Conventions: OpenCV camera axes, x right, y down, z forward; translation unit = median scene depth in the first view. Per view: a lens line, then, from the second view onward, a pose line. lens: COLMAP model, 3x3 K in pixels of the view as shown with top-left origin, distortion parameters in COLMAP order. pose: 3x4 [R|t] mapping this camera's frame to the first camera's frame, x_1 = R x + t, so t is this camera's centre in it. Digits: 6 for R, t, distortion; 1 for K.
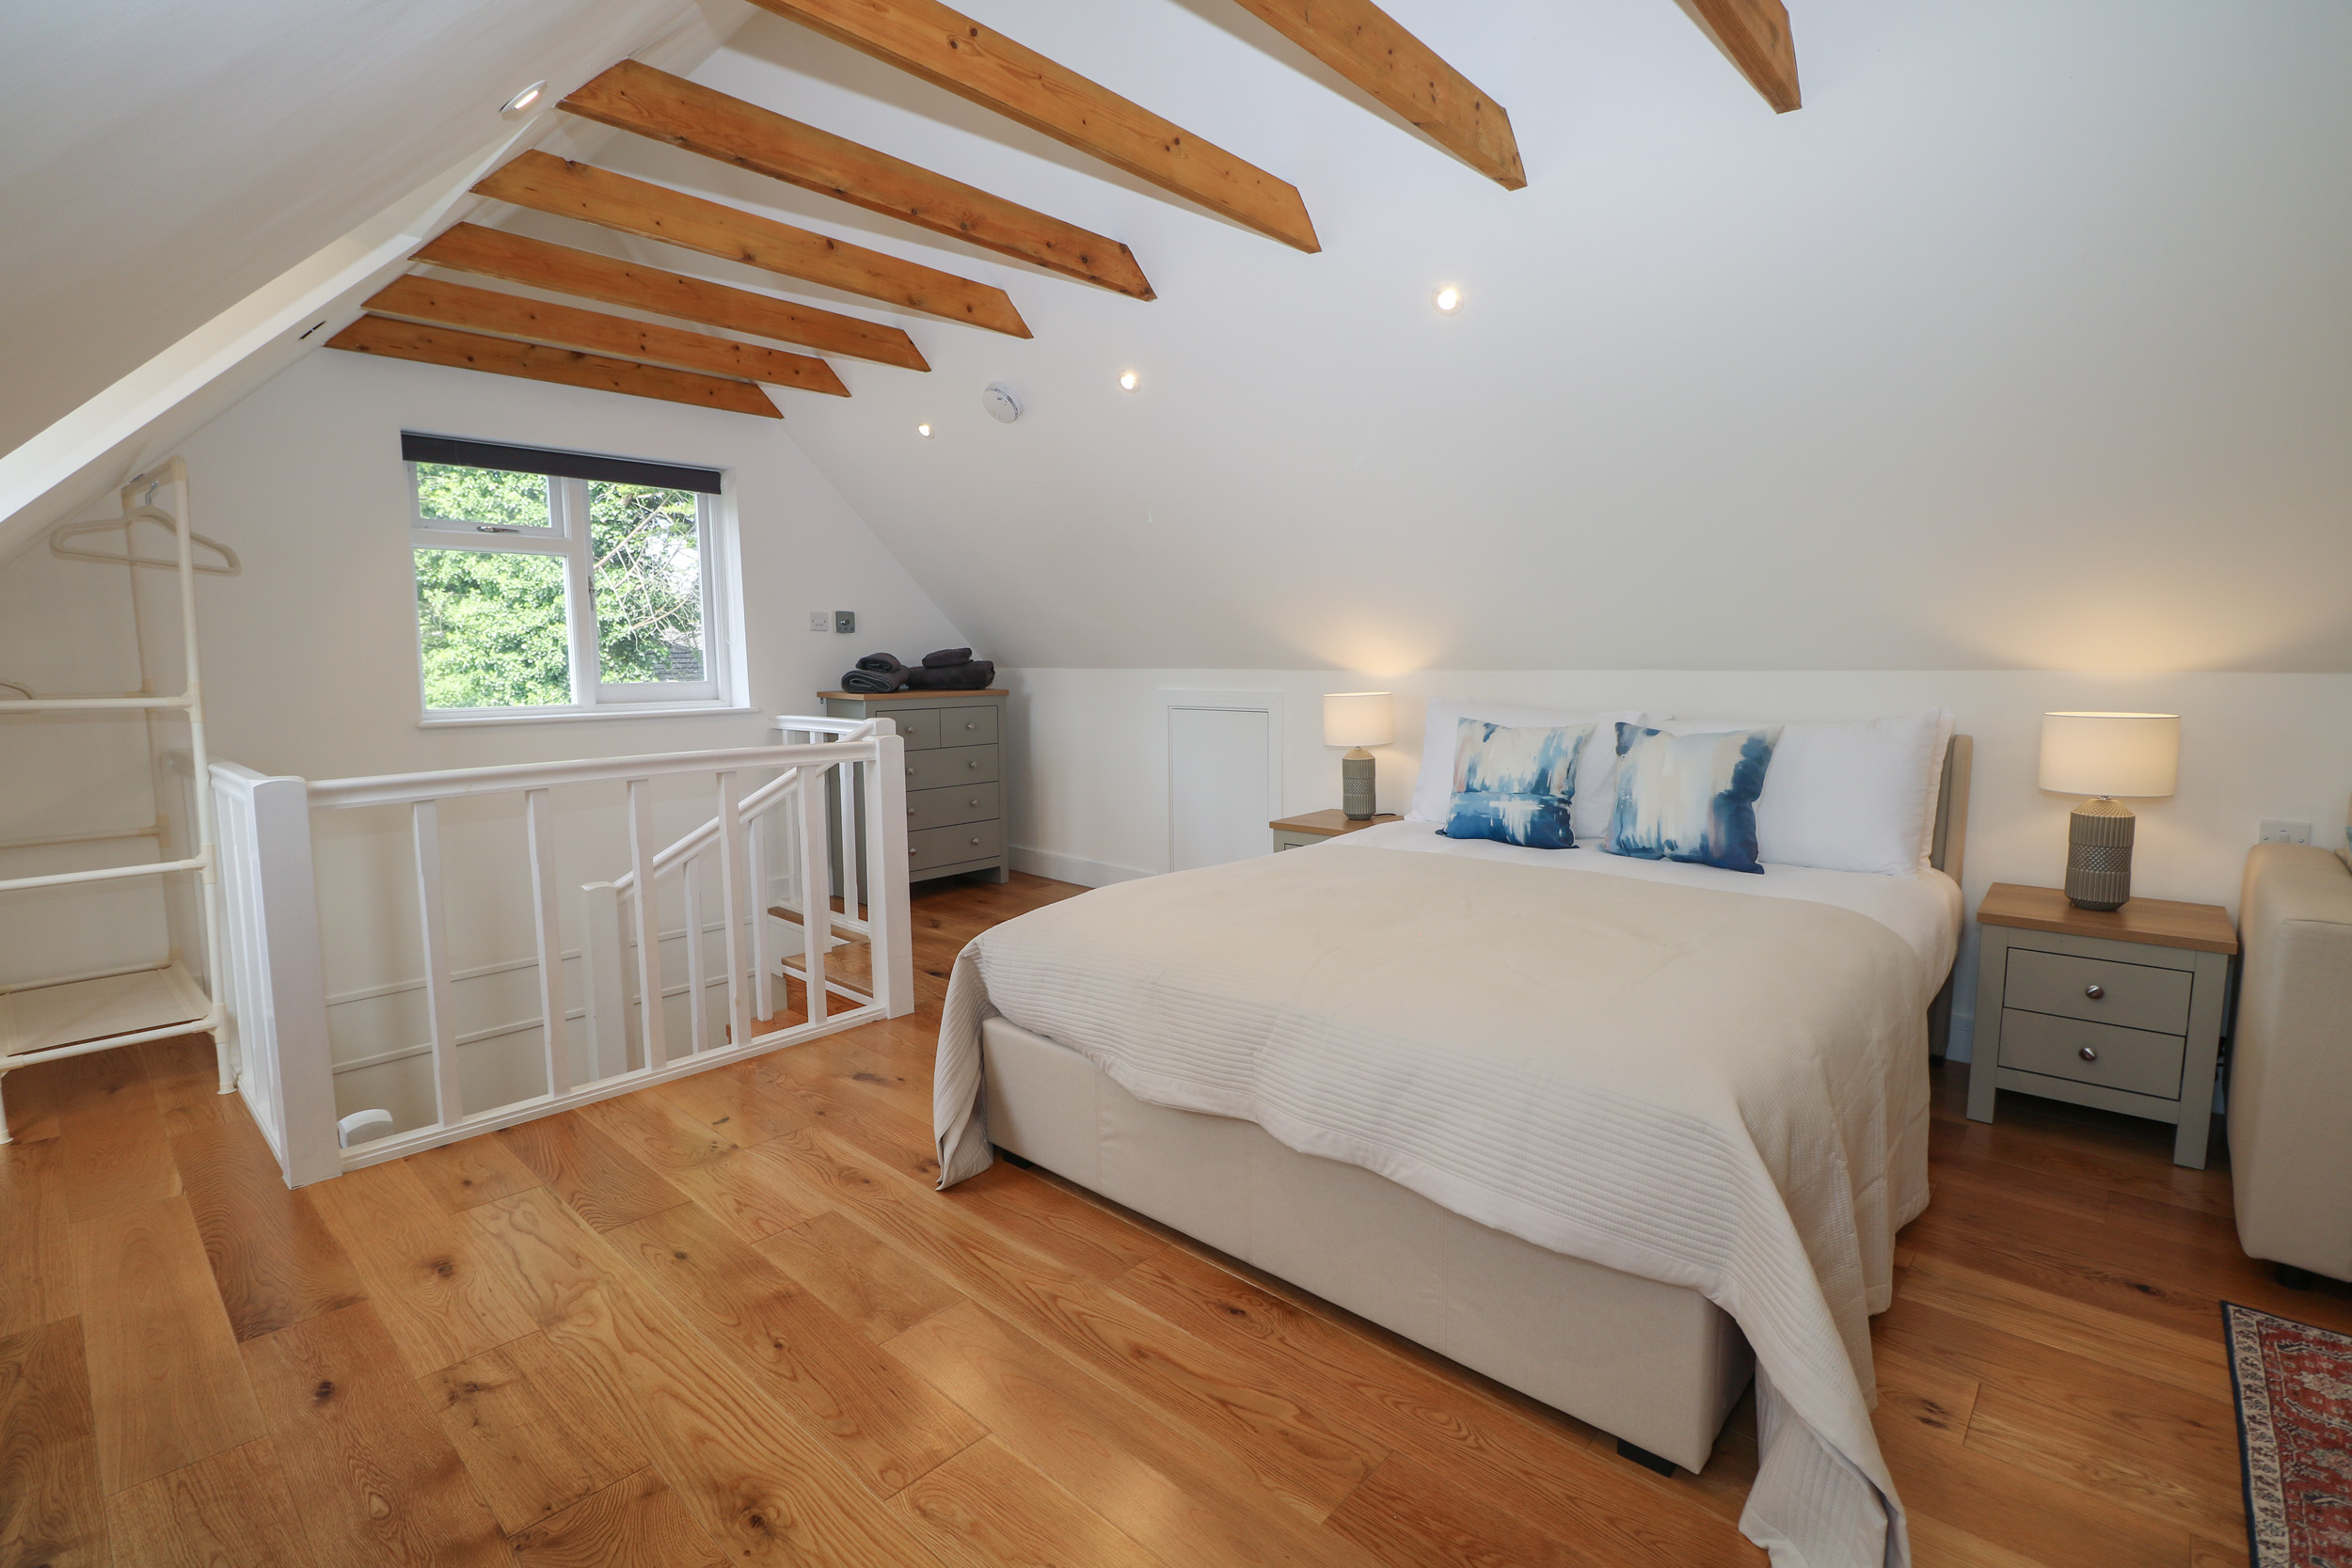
lens RADIAL K [[1092.8, 0, 1174.5], [0, 1092.8, 761.3], [0, 0, 1]] dist [-0.003558, -0.009968]
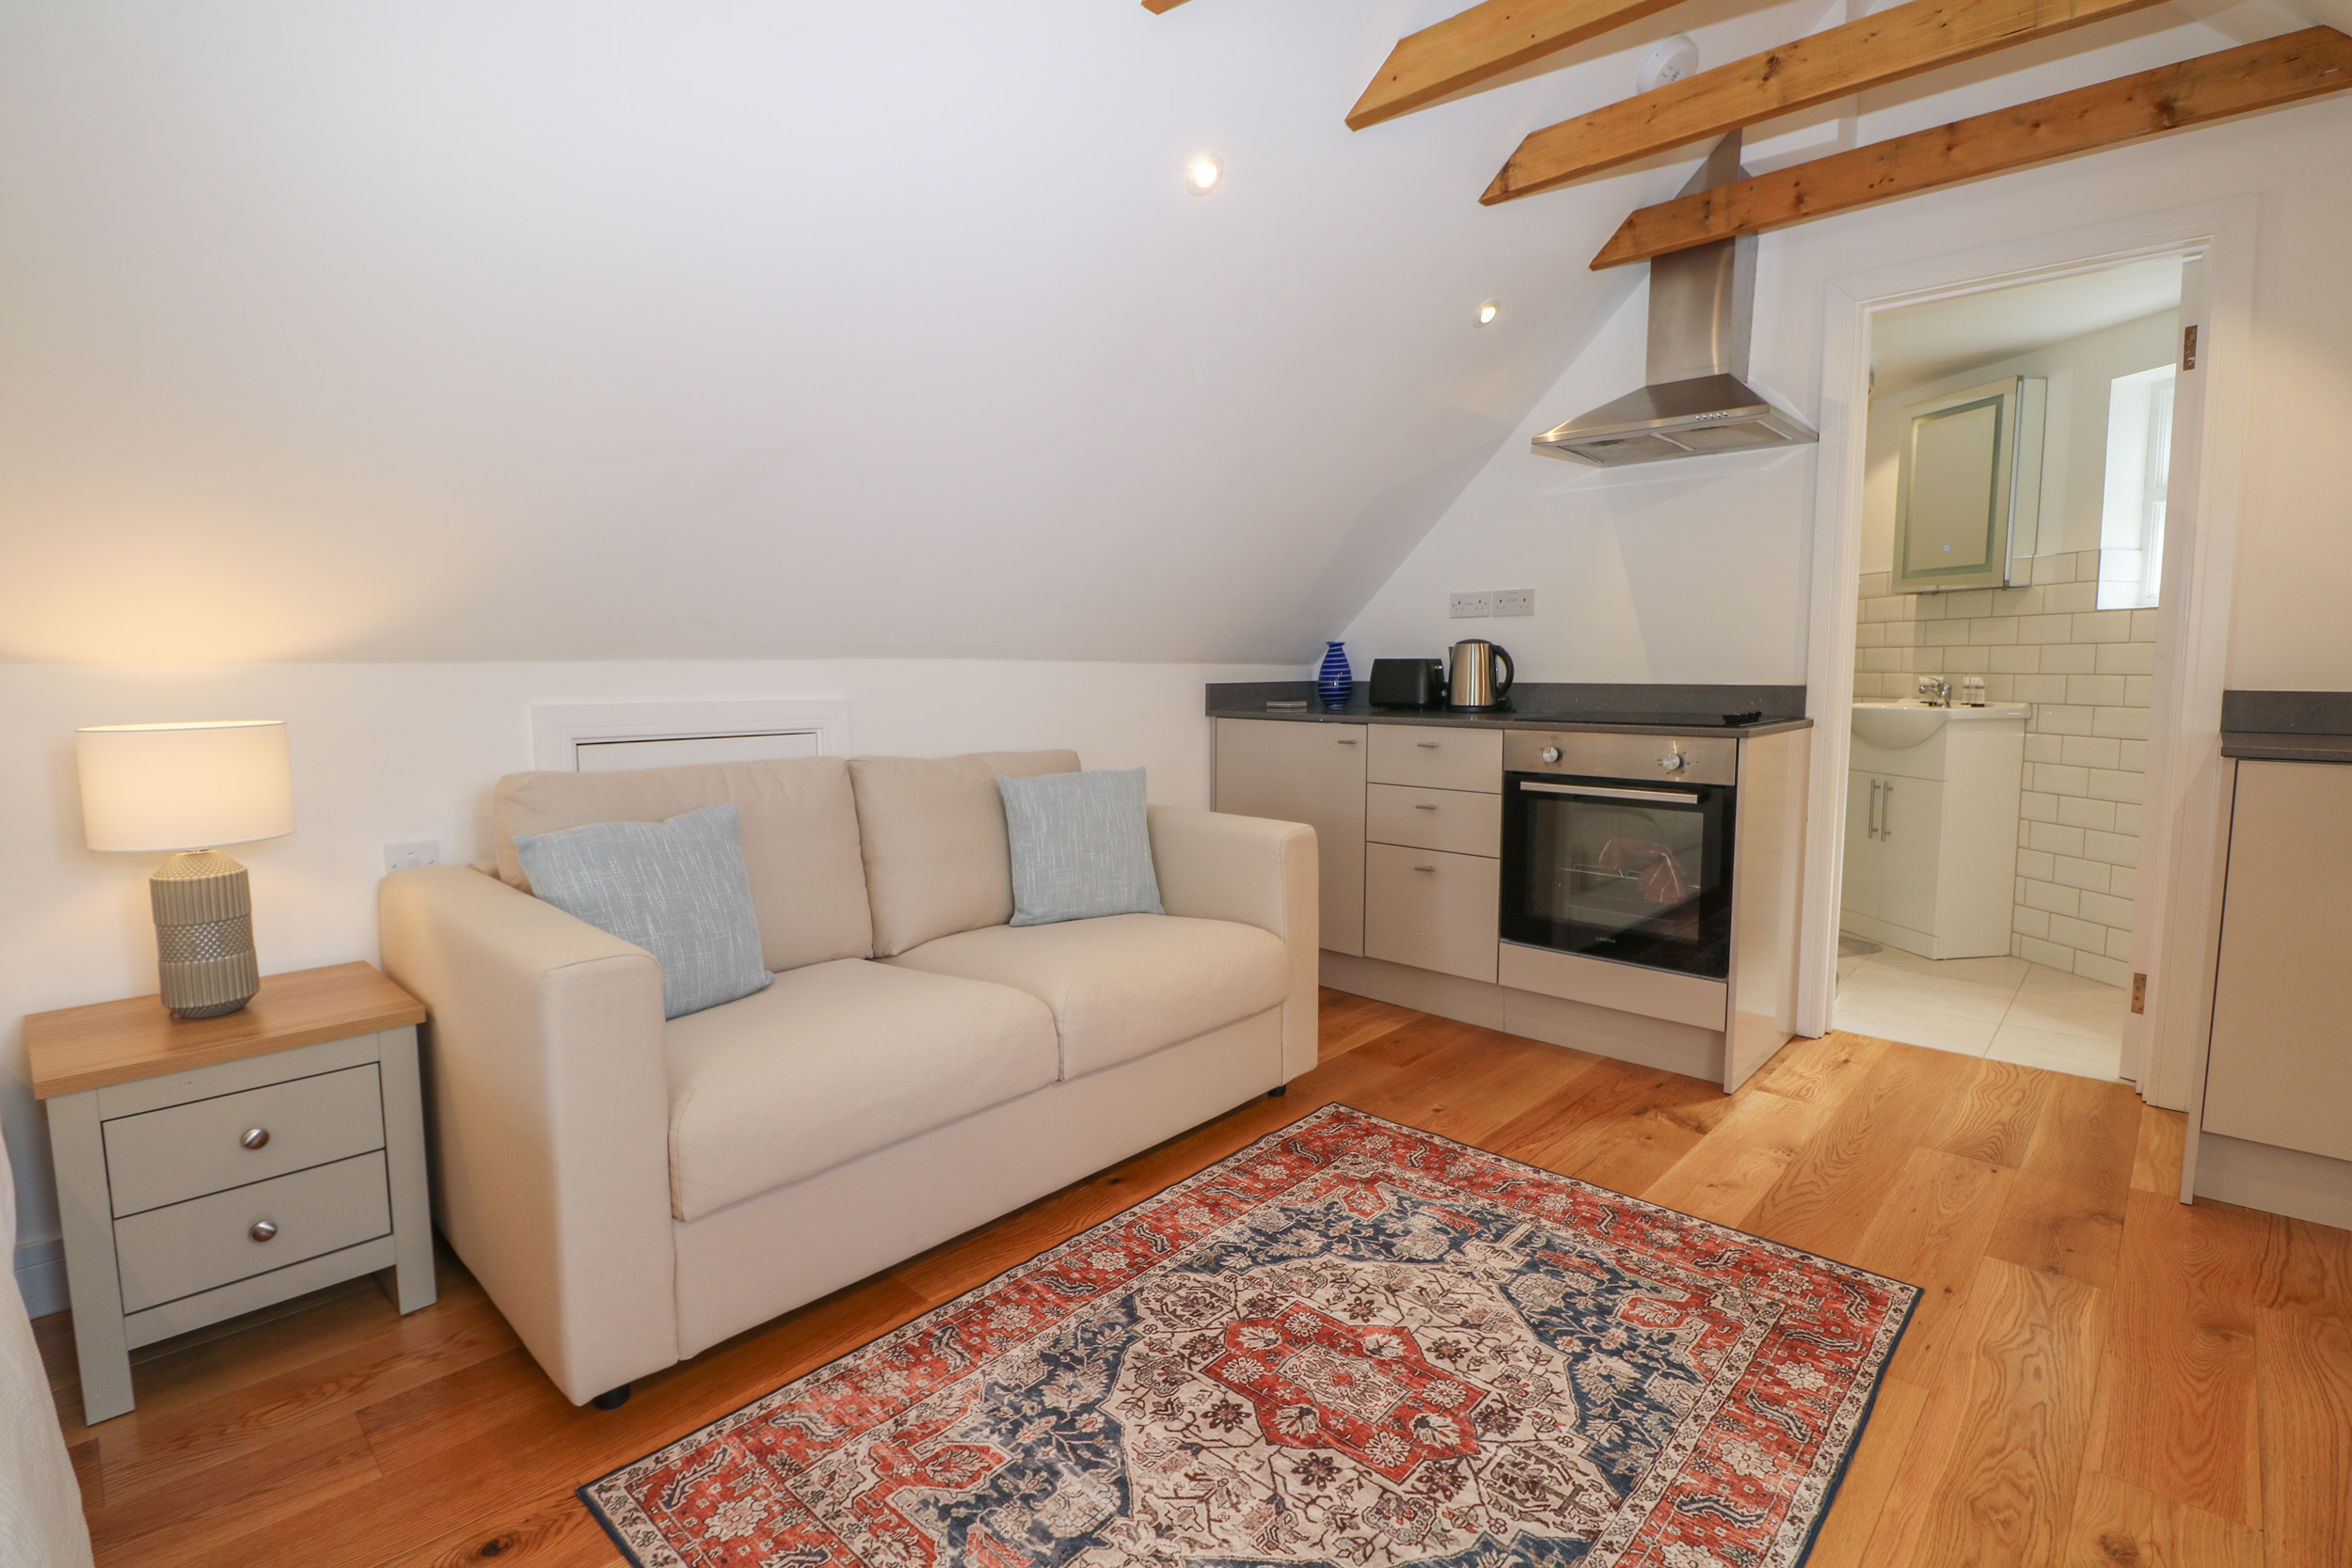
lens RADIAL K [[1092.8, 0, 1196.6], [0, 1092.8, 781.7], [0, 0, 1]] dist [-0.003558, -0.009968]
pose [[0.003615, -0.098081, 0.995172, 0.182082], [0.097748, 0.990447, 0.097260, -0.011266], [-0.995205, 0.096925, 0.013168, 0.340023]]
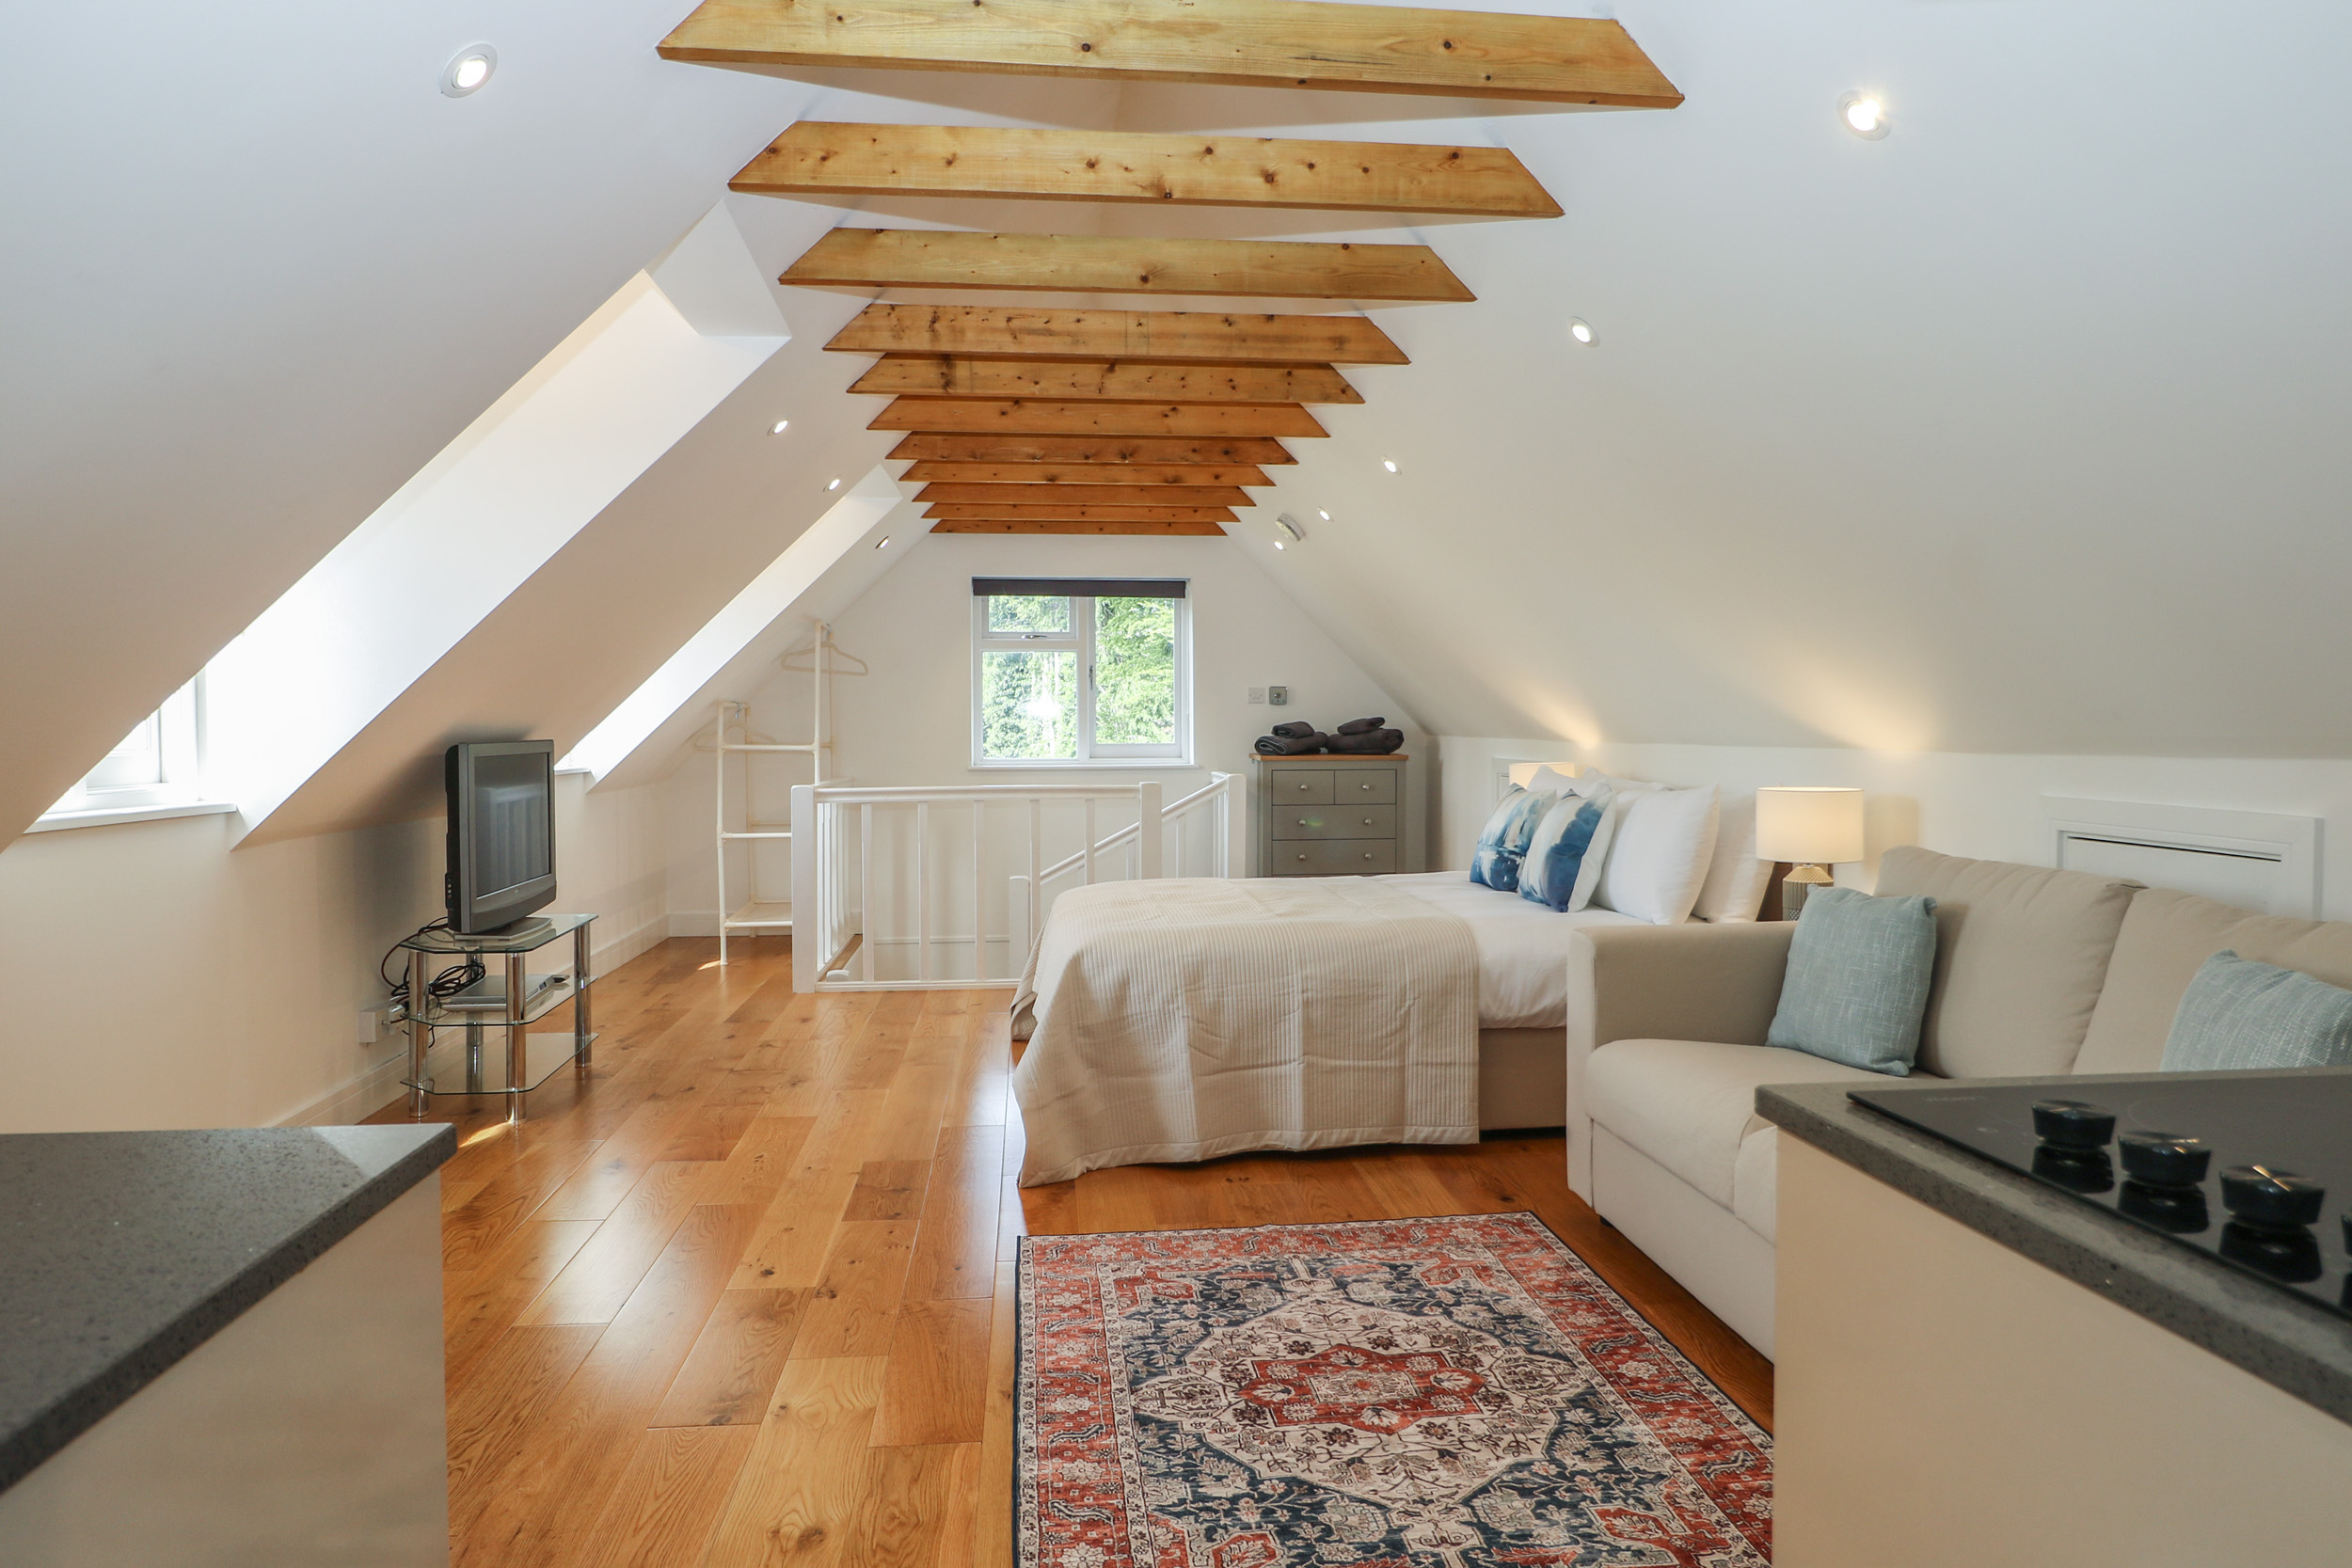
lens RADIAL K [[1472.0, 0, 1201.0], [0, 1472.0, 772.4], [0, 0, 1]] dist [-0.003050, -0.005190]
pose [[0.756918, 0.029501, -0.652844, 1.239773], [-0.066492, 0.997273, -0.032027, 0.024142], [0.650119, 0.067650, 0.756815, -0.483167]]
